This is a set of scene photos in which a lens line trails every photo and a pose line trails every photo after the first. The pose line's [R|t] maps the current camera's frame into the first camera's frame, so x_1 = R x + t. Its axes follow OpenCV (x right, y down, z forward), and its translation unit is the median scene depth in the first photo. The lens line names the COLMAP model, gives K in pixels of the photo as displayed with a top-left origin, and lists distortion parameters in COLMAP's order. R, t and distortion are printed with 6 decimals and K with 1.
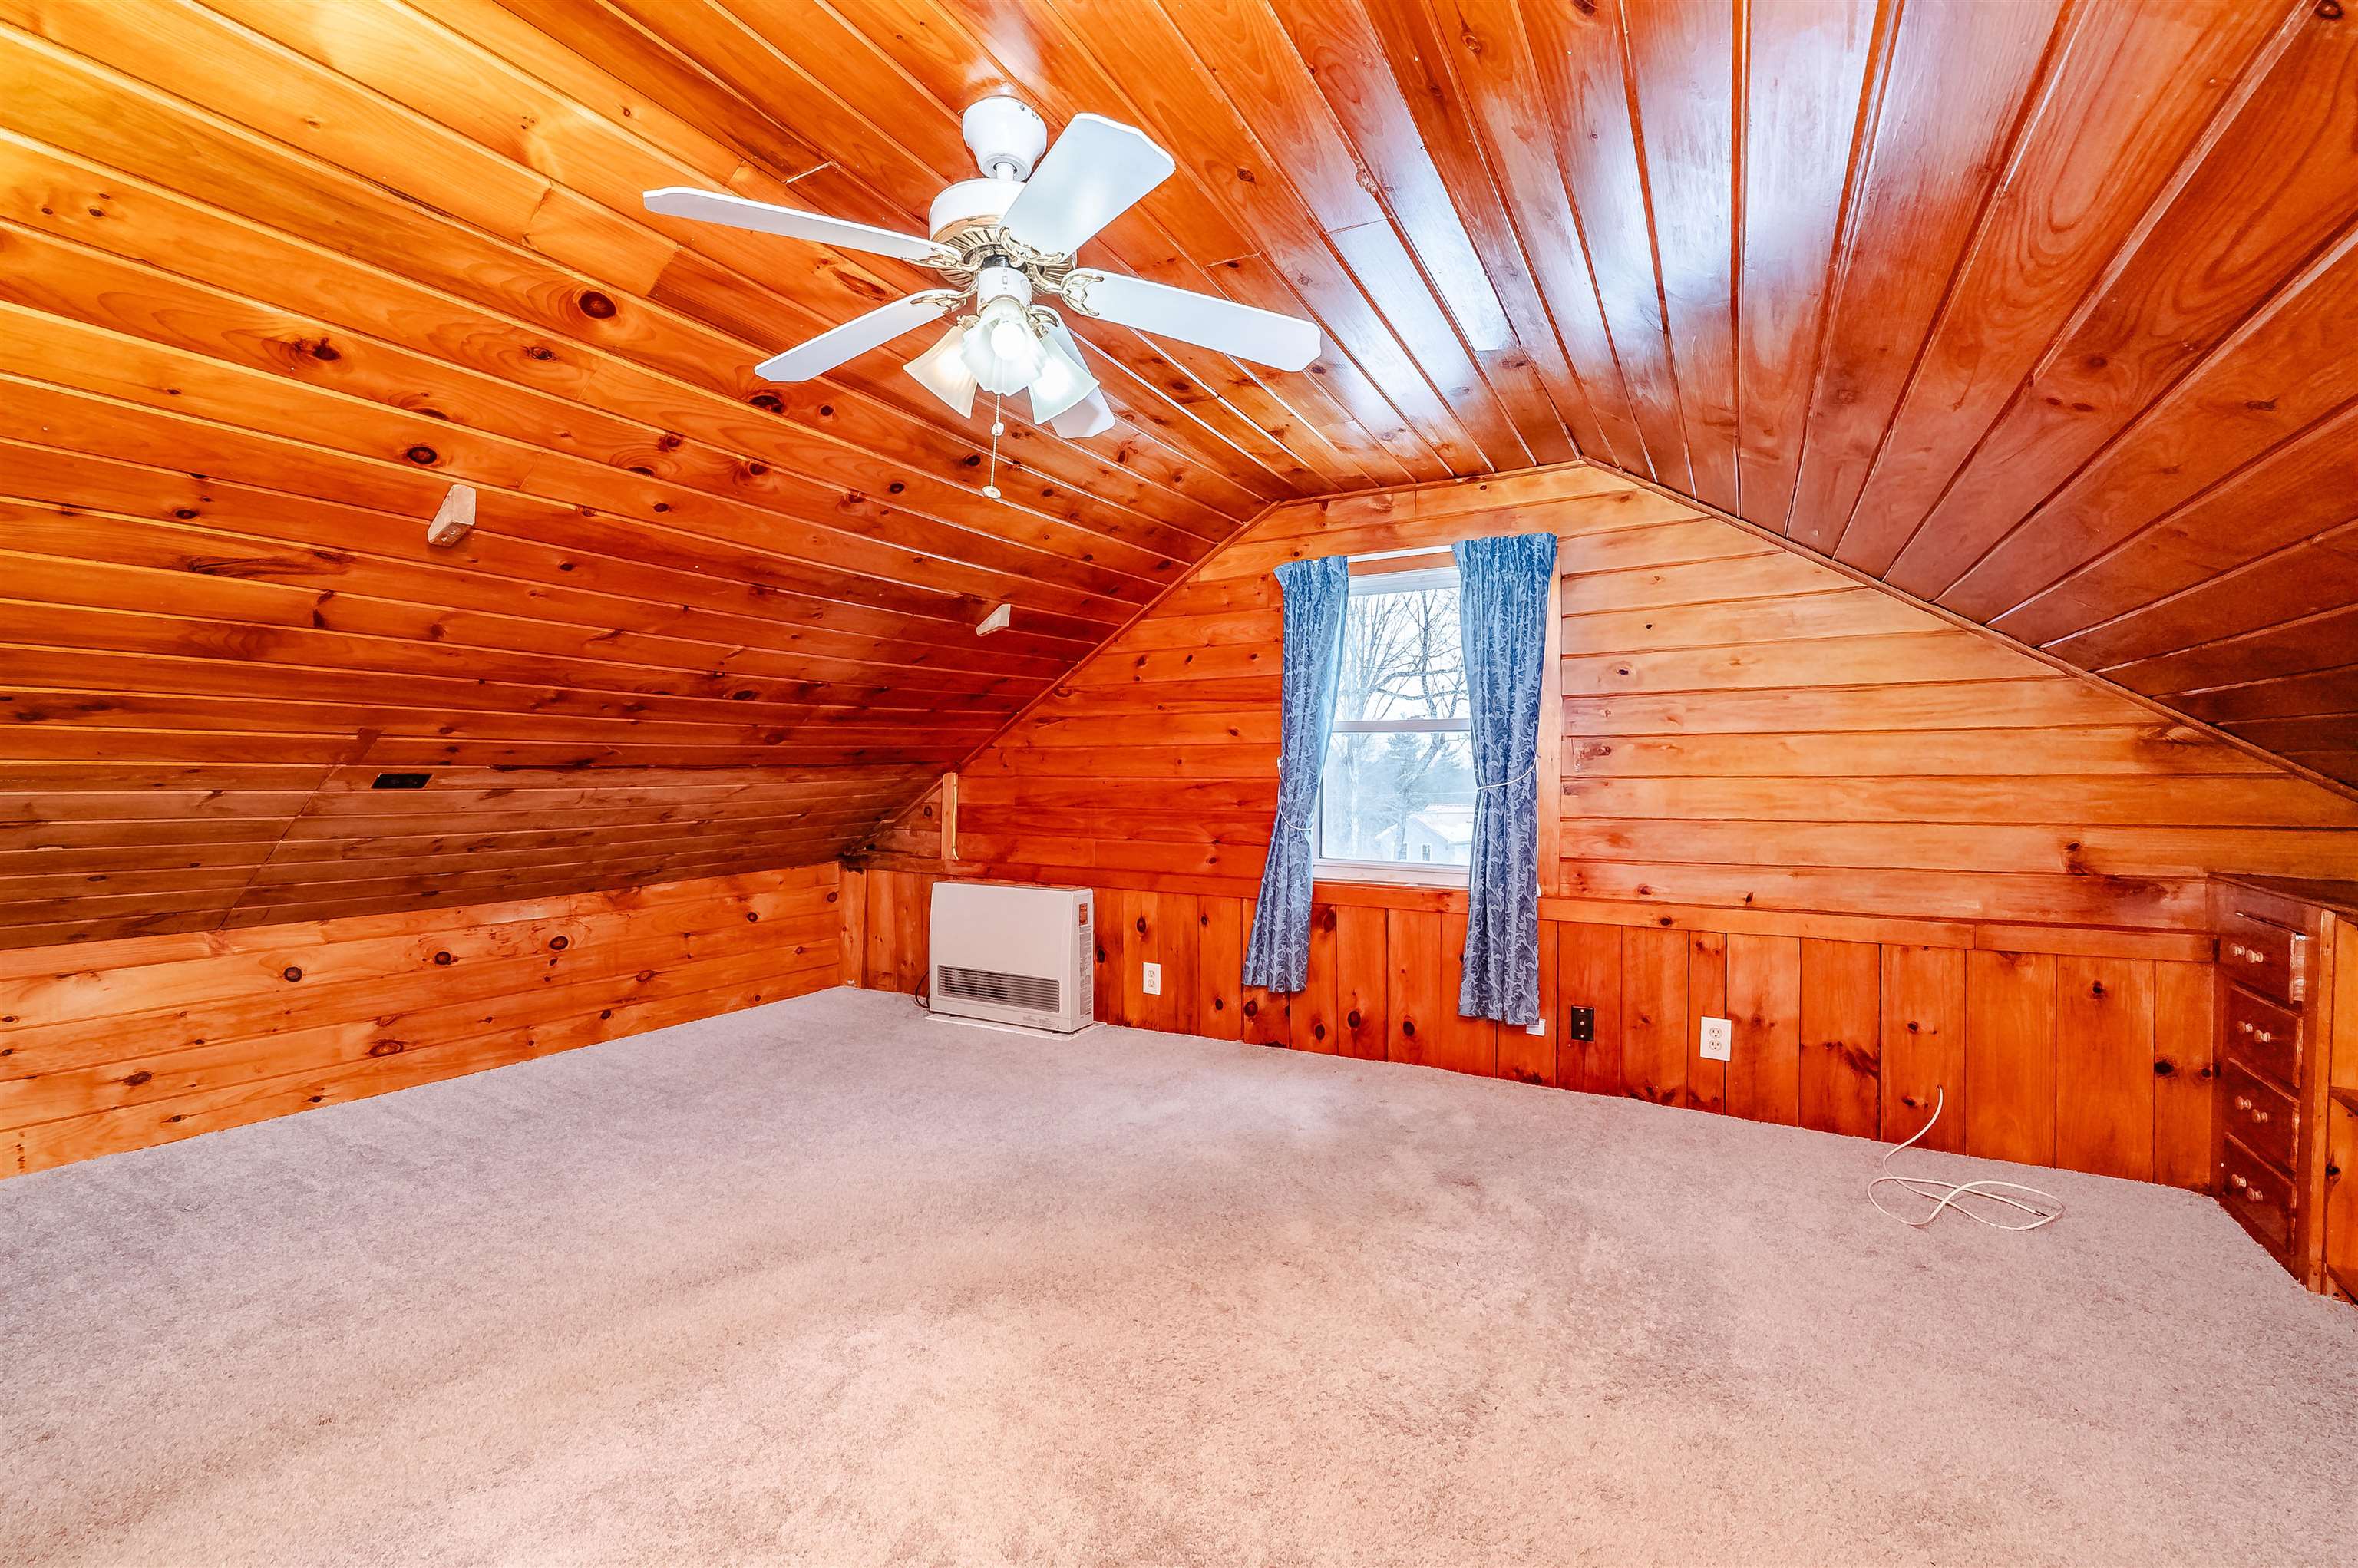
lens RADIAL K [[941.4, 0, 1169.2], [0, 941.4, 773.3], [0, 0, 1]] dist [0.000054, 0.000098]
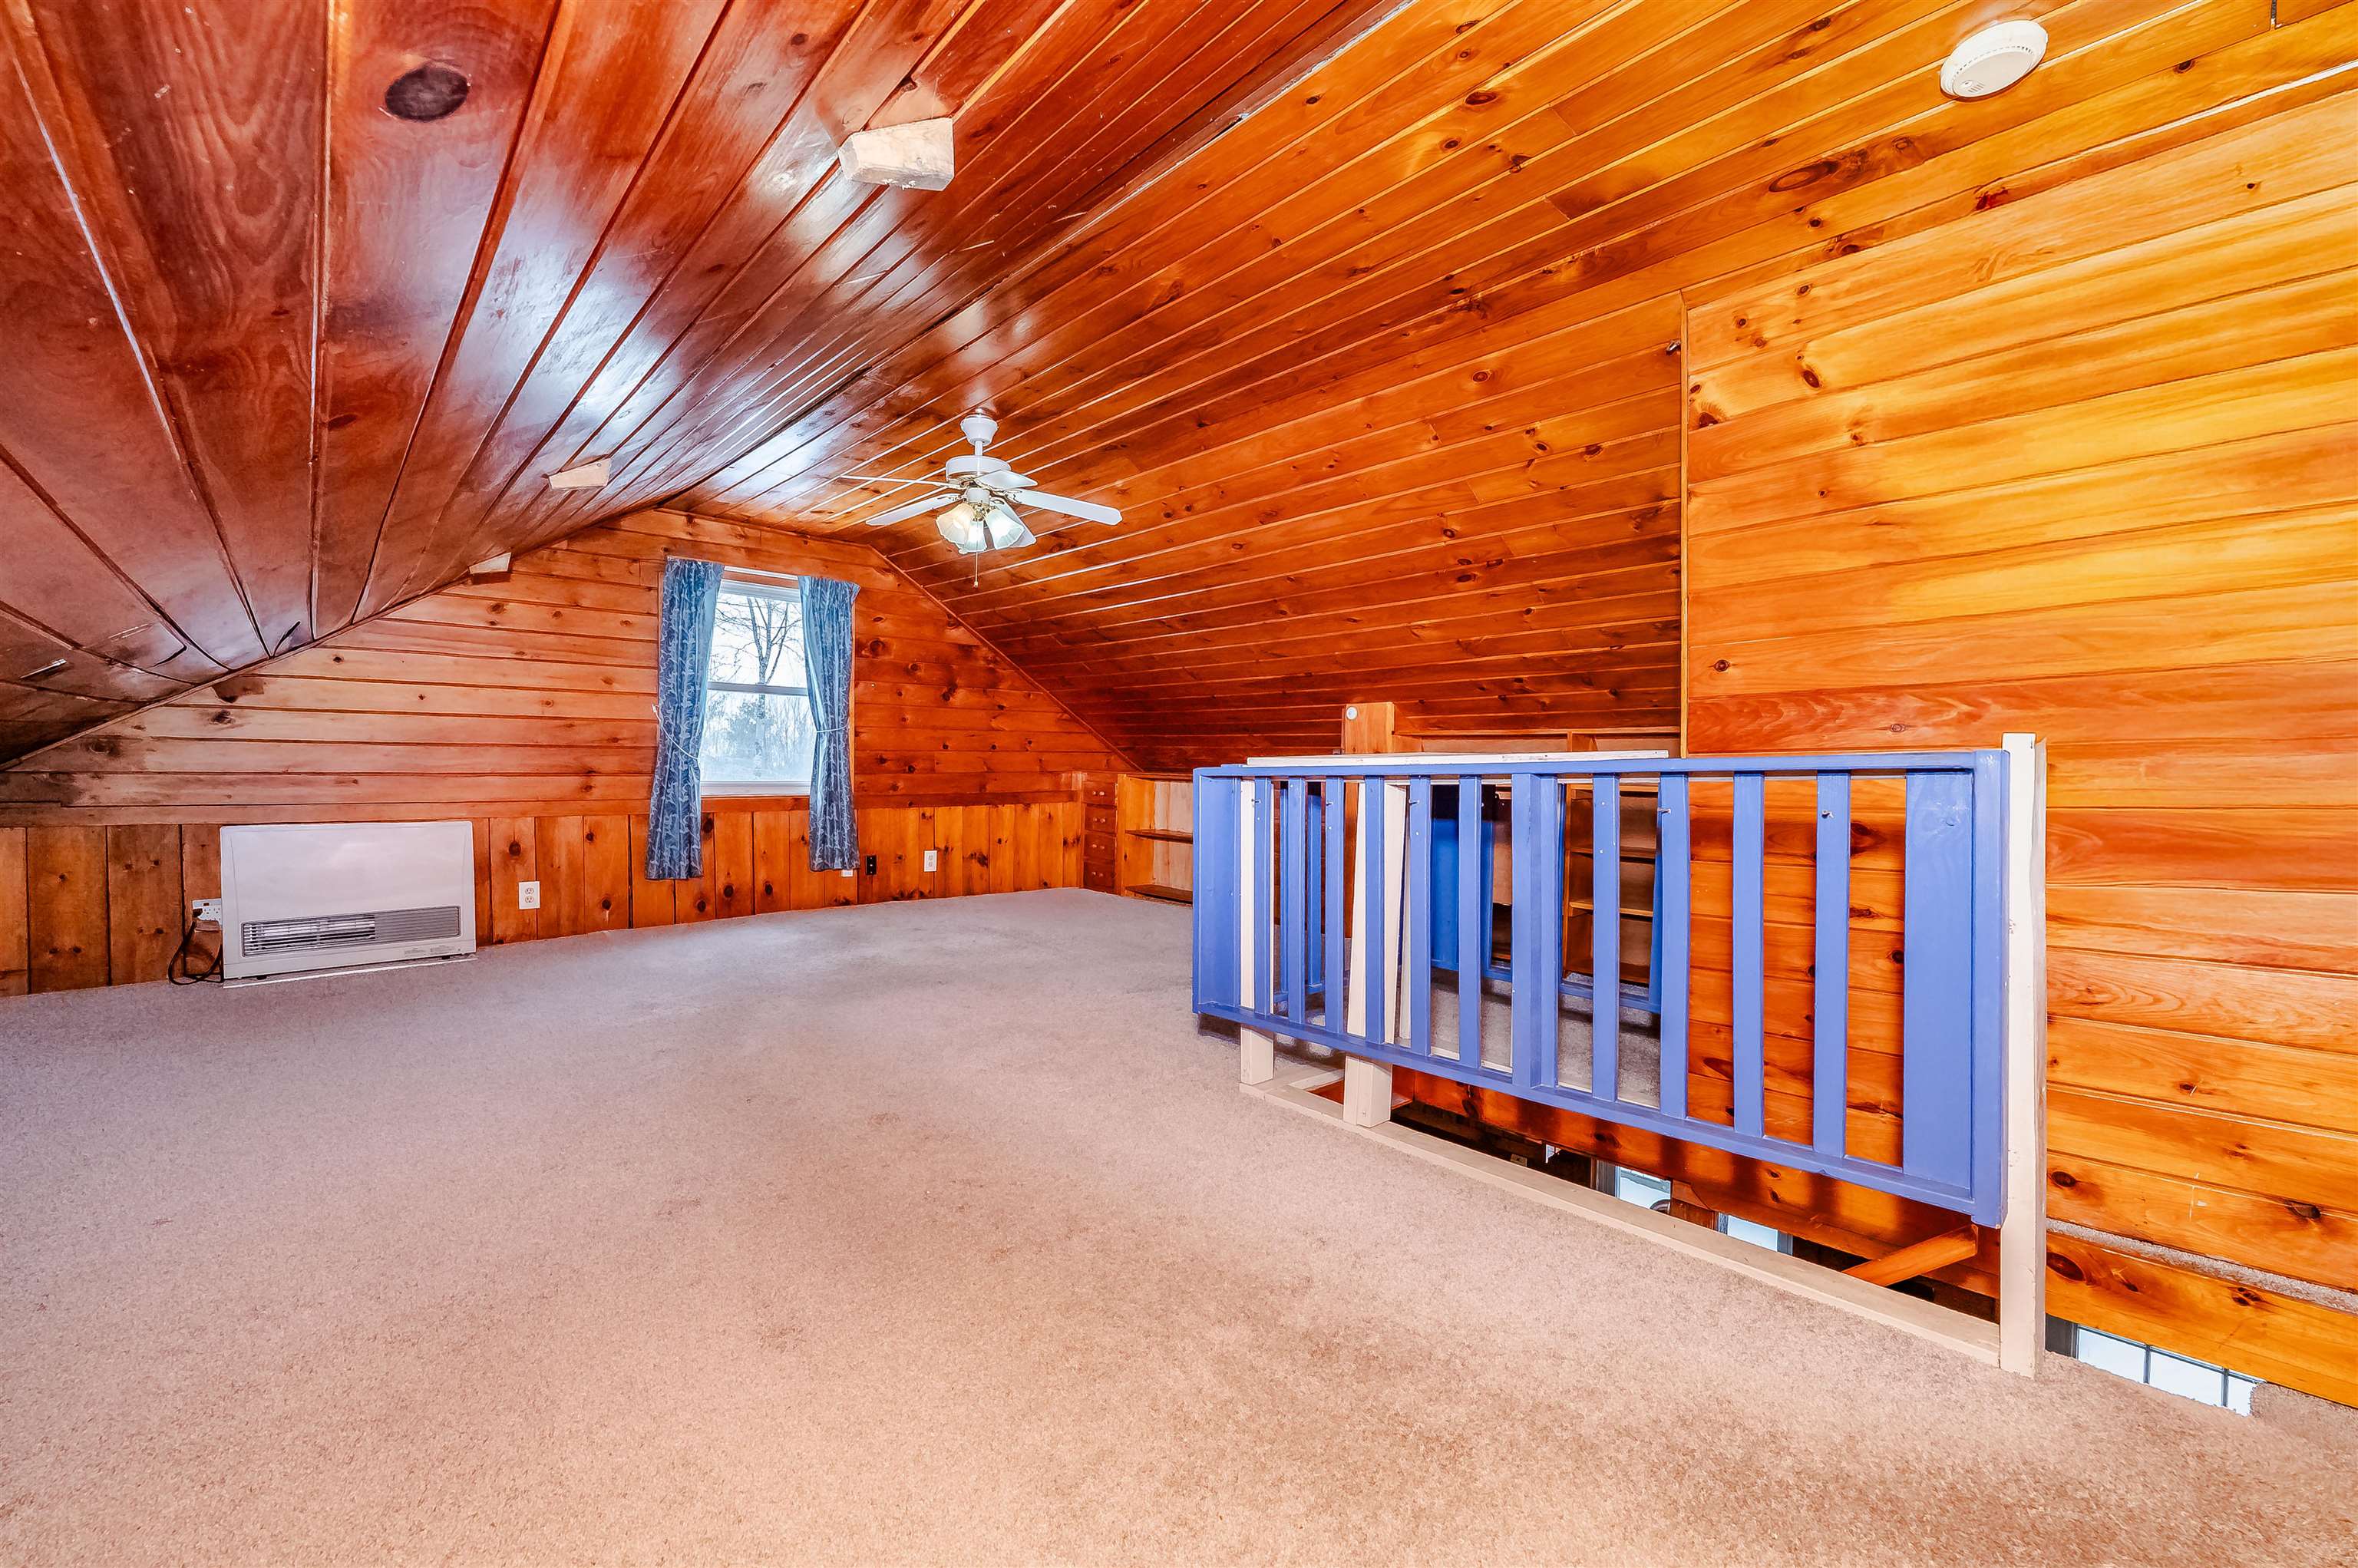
lens RADIAL K [[941.4, 0, 1169.2], [0, 941.4, 773.3], [0, 0, 1]] dist [0.000054, 0.000098]
pose [[0.333958, -0.013235, 0.942495, -0.961640], [-0.015678, 0.999685, 0.019594, 0.045335], [-0.942458, -0.021320, 0.333645, -0.107779]]
